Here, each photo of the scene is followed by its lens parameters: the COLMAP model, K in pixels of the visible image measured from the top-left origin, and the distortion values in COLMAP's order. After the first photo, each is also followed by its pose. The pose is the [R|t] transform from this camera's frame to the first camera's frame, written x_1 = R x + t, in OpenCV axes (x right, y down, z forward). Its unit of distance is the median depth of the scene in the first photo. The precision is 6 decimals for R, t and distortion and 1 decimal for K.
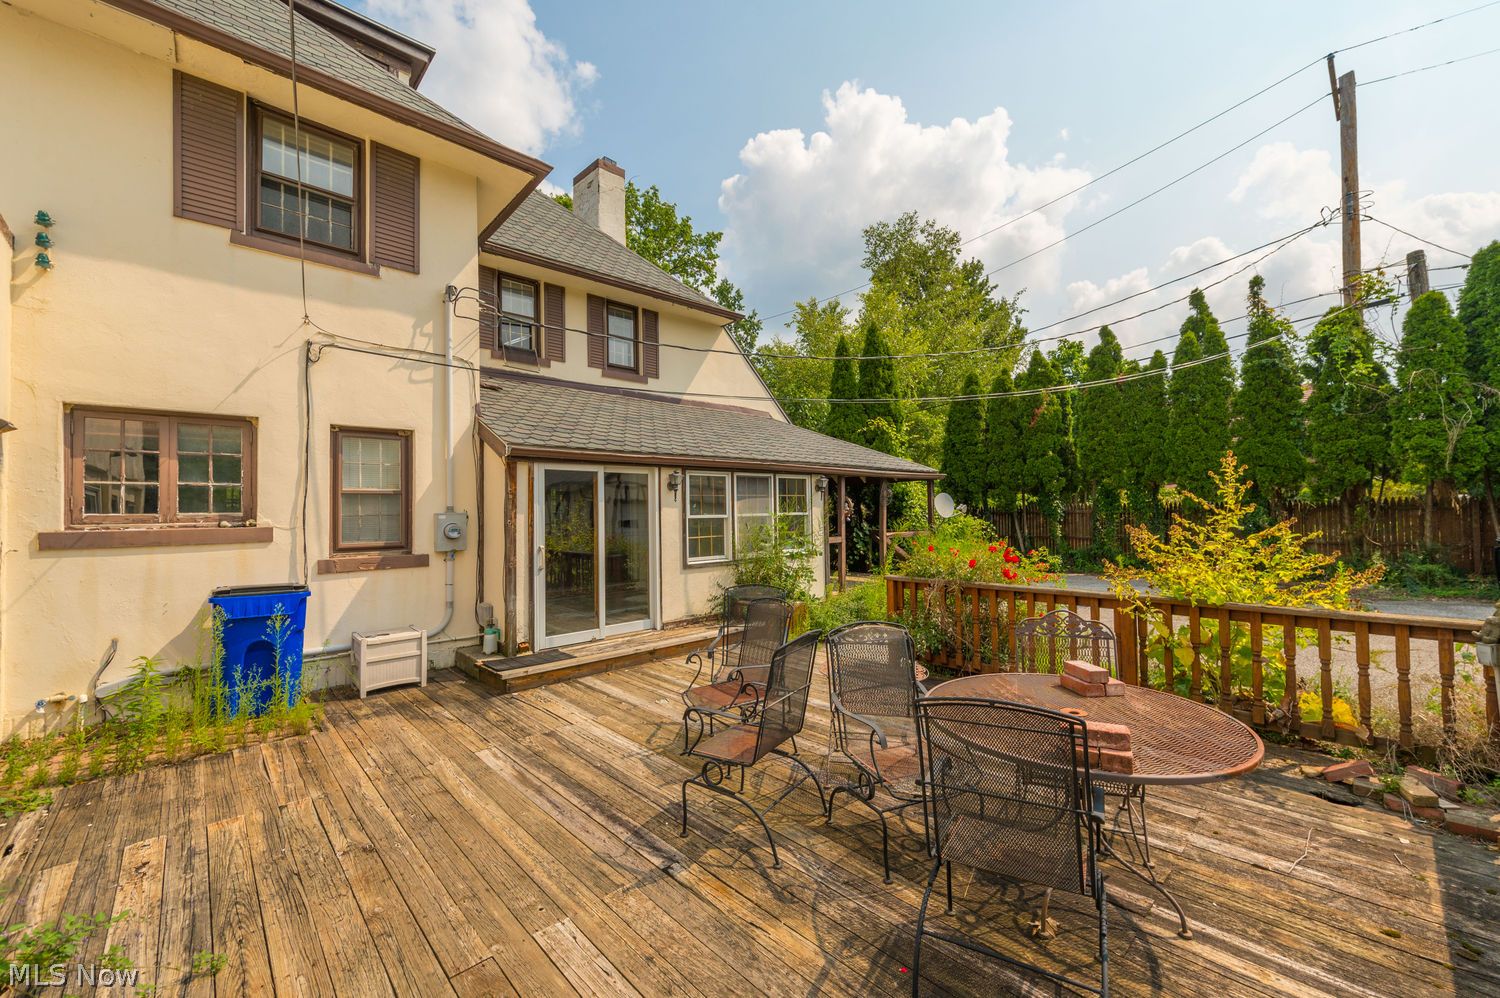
lens RADIAL K [[630.1, 0, 729.8], [0, 630.1, 508.5], [0, 0, 1]] dist [0.000882, 0.000050]
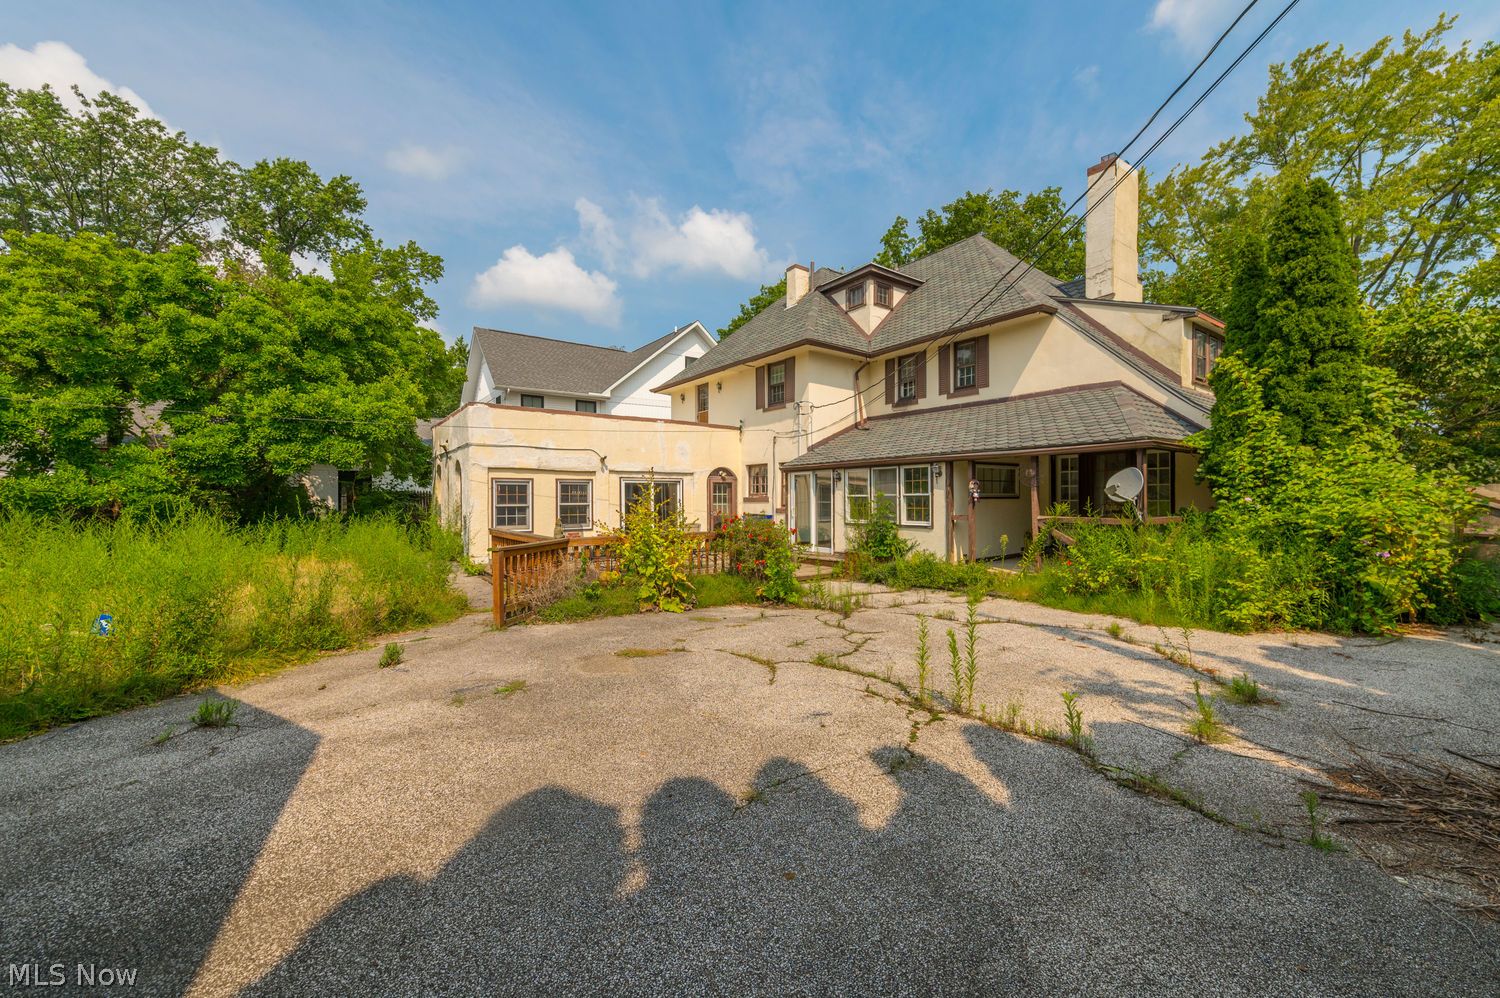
lens RADIAL K [[630.1, 0, 729.8], [0, 630.1, 508.5], [0, 0, 1]] dist [0.000882, 0.000050]
pose [[-0.183567, 0.034738, -0.982393, 1.480282], [0.020409, 0.999295, 0.031522, -0.009972], [0.982795, -0.014264, -0.184146, 0.829549]]
